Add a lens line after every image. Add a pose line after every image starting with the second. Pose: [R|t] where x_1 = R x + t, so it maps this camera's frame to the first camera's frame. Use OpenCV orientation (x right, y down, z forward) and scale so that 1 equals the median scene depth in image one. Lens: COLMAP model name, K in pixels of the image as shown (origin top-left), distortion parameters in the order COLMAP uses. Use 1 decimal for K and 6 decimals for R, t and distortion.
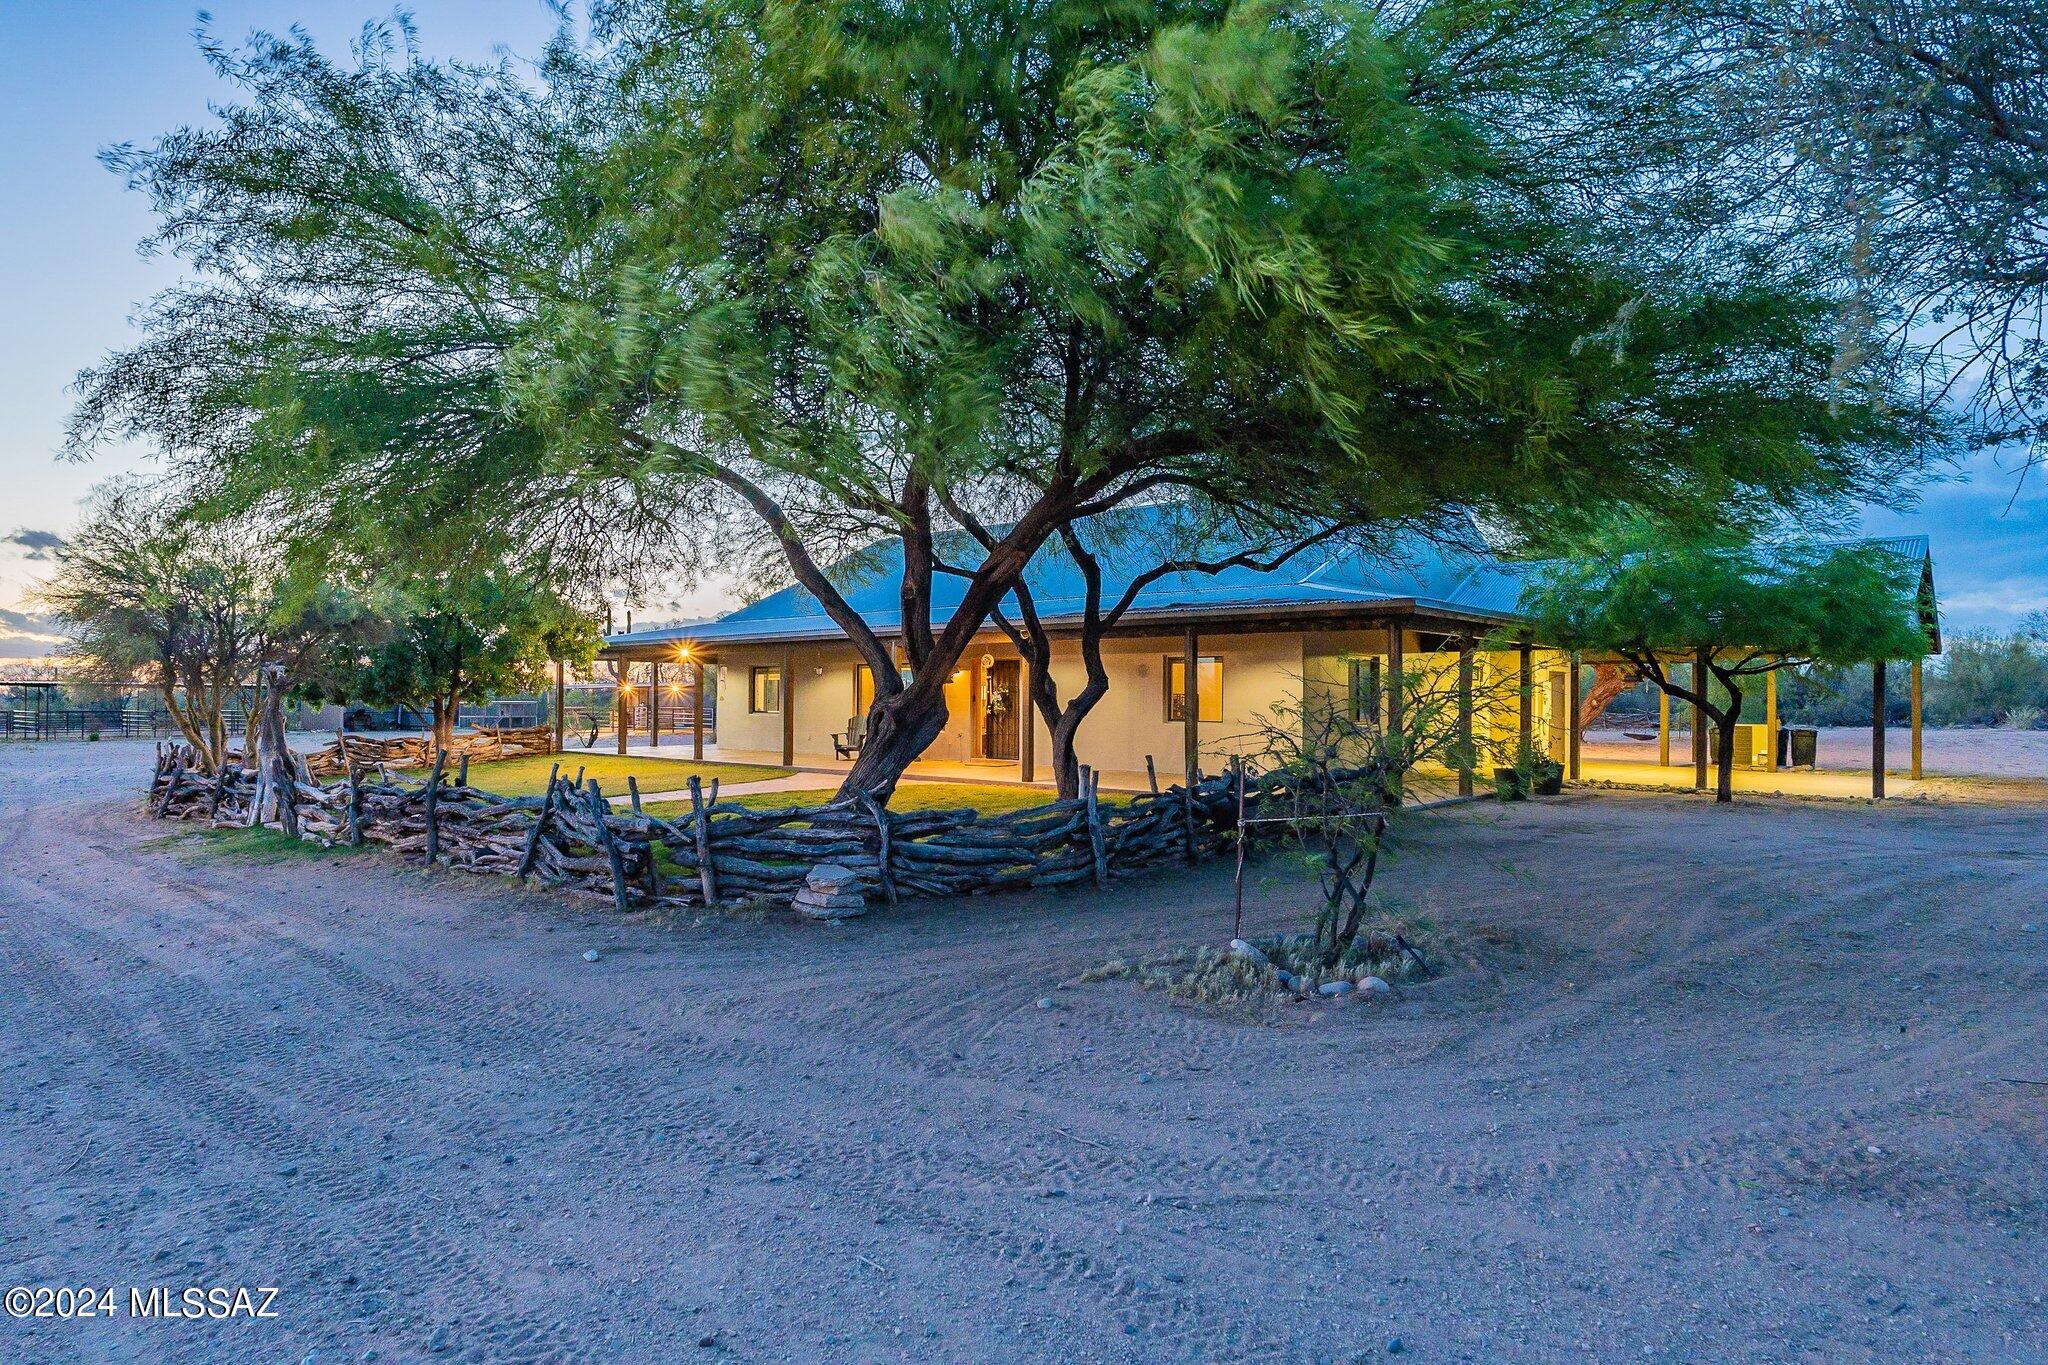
lens RADIAL K [[1231.3, 0, 1017.8], [0, 1231.3, 686.1], [0, 0, 1]] dist [-0.008470, -0.000519]
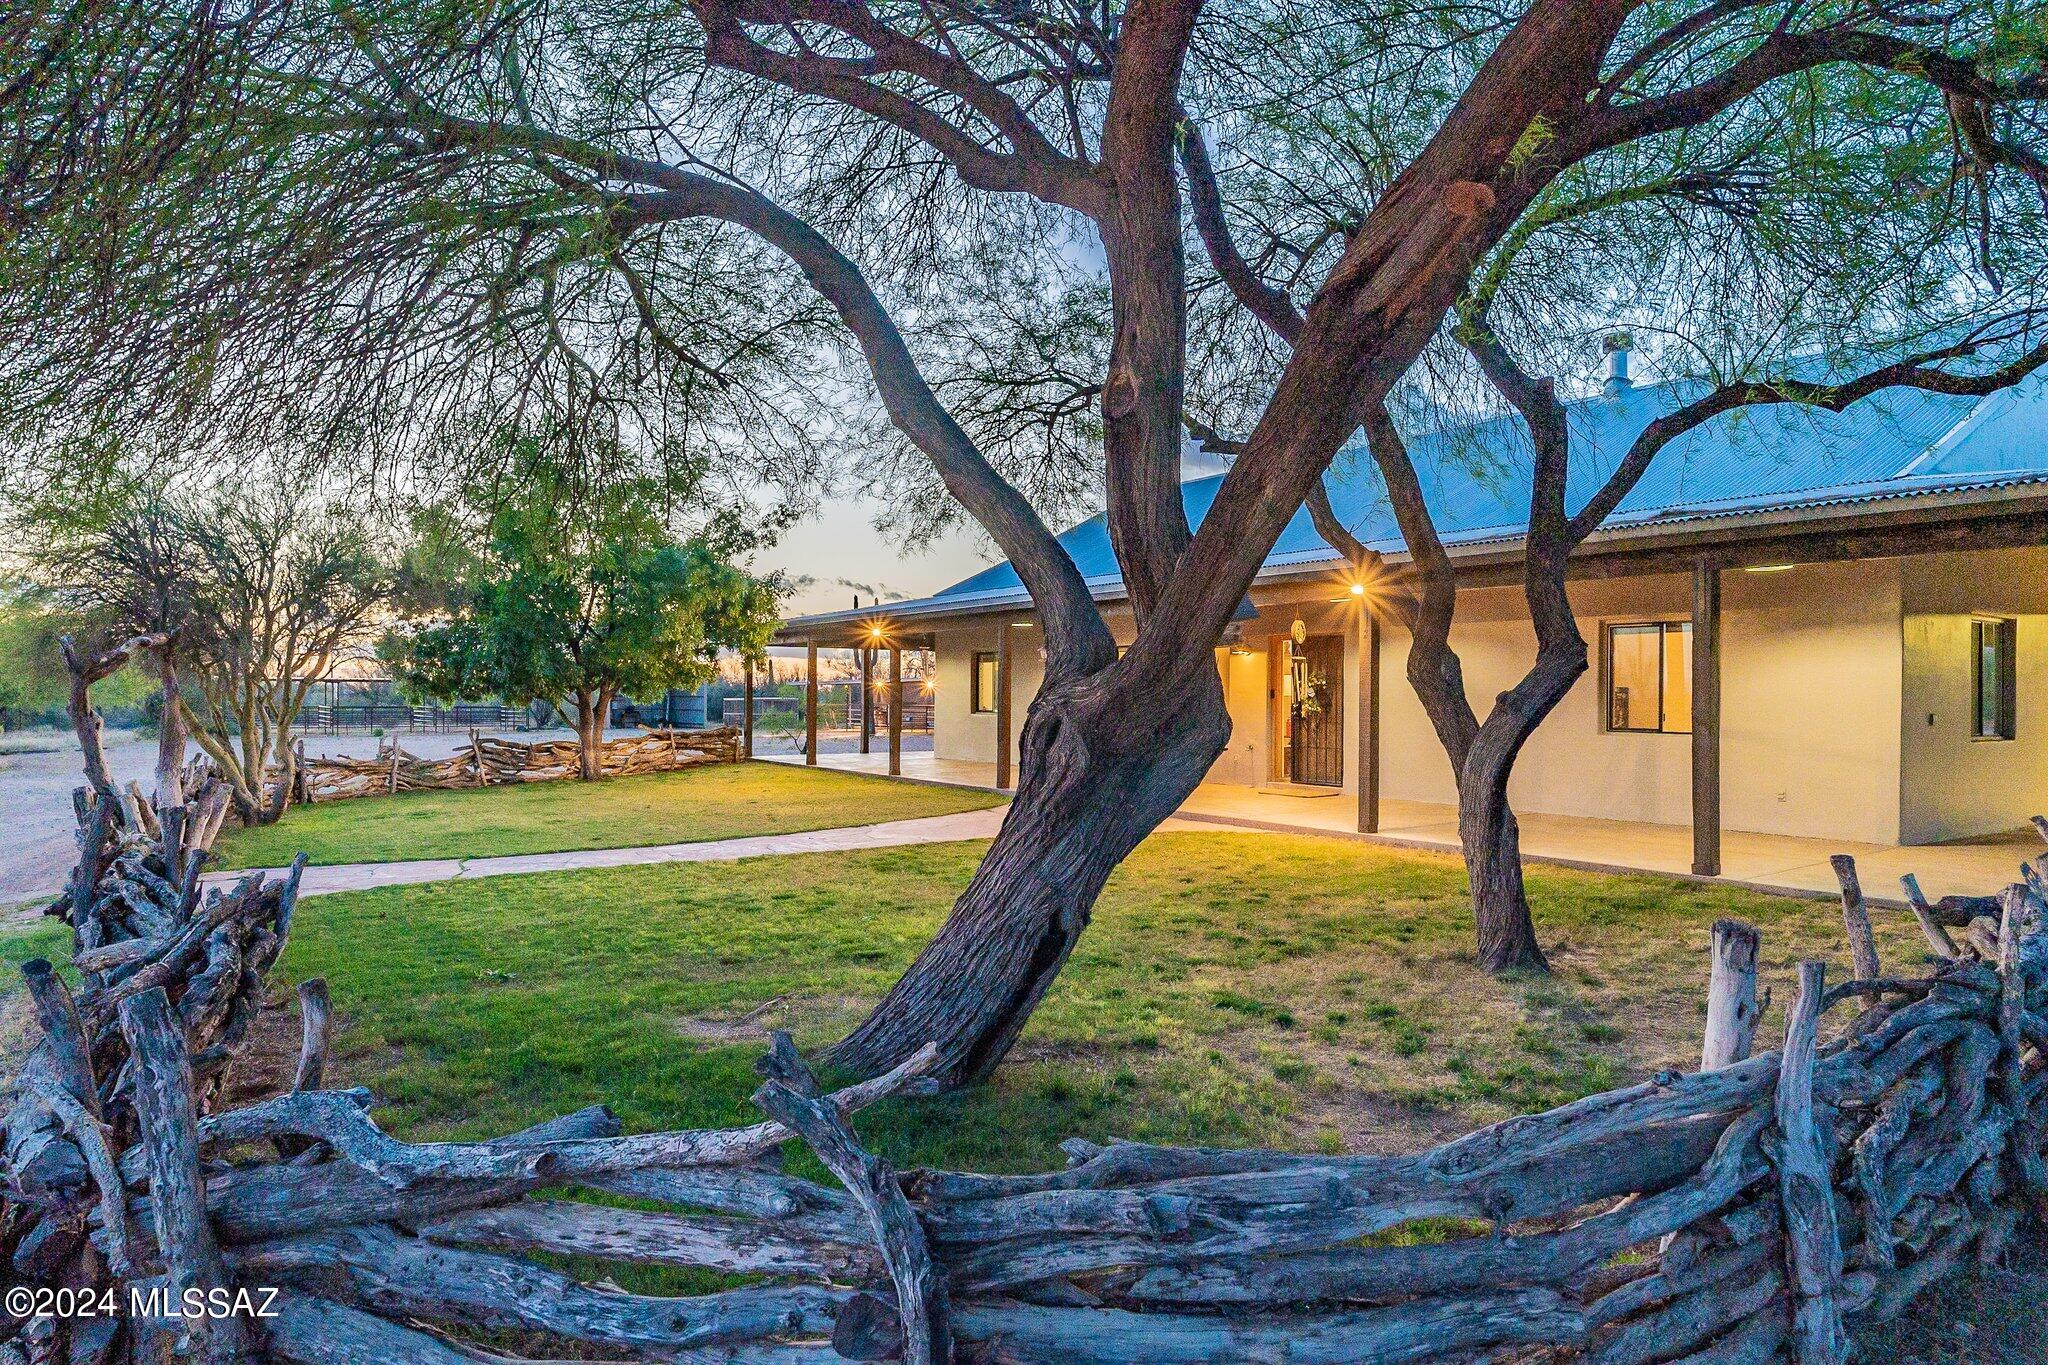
lens RADIAL K [[1231.3, 0, 1009.3], [0, 1231.3, 693.1], [0, 0, 1]] dist [-0.008470, -0.000519]
pose [[0.971805, 0.001036, -0.235784, -0.024112], [0.000675, 0.999974, 0.007179, 0.007197], [0.235785, -0.007136, 0.971779, 0.449591]]
